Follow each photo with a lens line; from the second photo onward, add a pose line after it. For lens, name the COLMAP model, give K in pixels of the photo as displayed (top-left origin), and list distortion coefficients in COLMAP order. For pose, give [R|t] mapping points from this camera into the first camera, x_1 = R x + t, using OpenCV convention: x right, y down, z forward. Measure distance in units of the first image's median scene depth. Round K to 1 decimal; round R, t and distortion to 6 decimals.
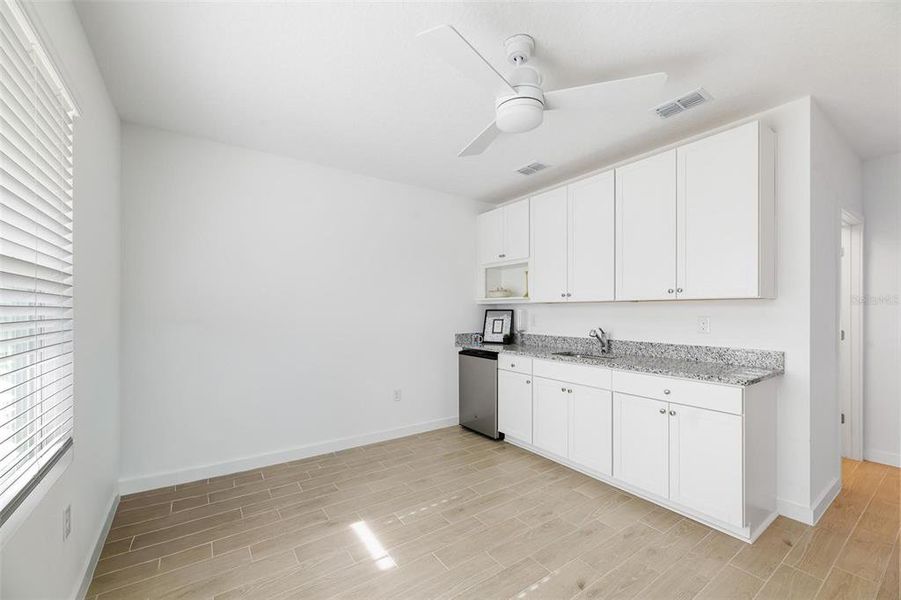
lens RADIAL K [[363.9, 0, 453.8], [0, 363.9, 307.5], [0, 0, 1]] dist [0.000958, 0.000095]
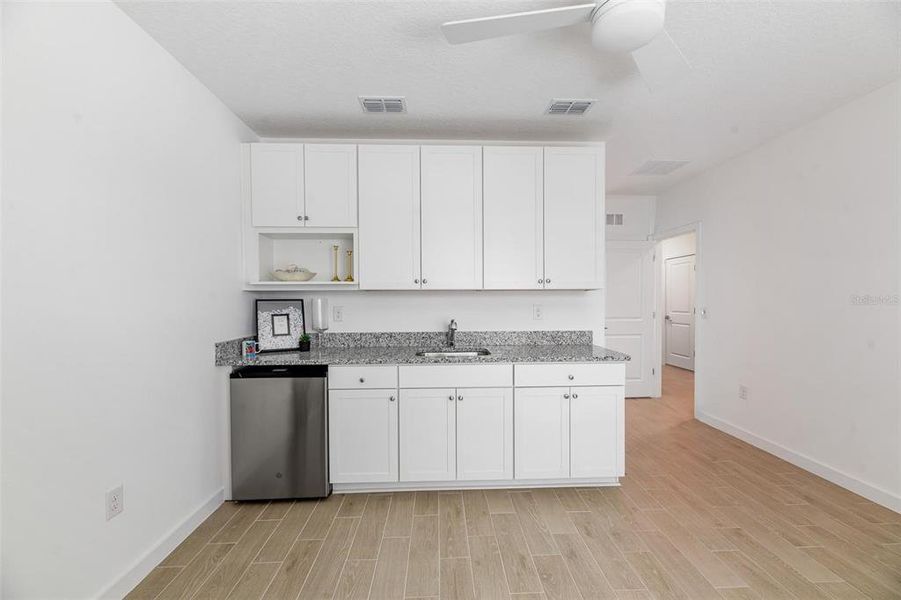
lens RADIAL K [[363.0, 0, 451.4], [0, 363.0, 302.5], [0, 0, 1]] dist [0.000839, 0.000168]
pose [[0.545067, -0.013842, 0.838278, -0.319620], [-0.002808, 0.999828, 0.018335, -0.001857], [-0.838388, -0.012347, 0.544934, 0.479629]]
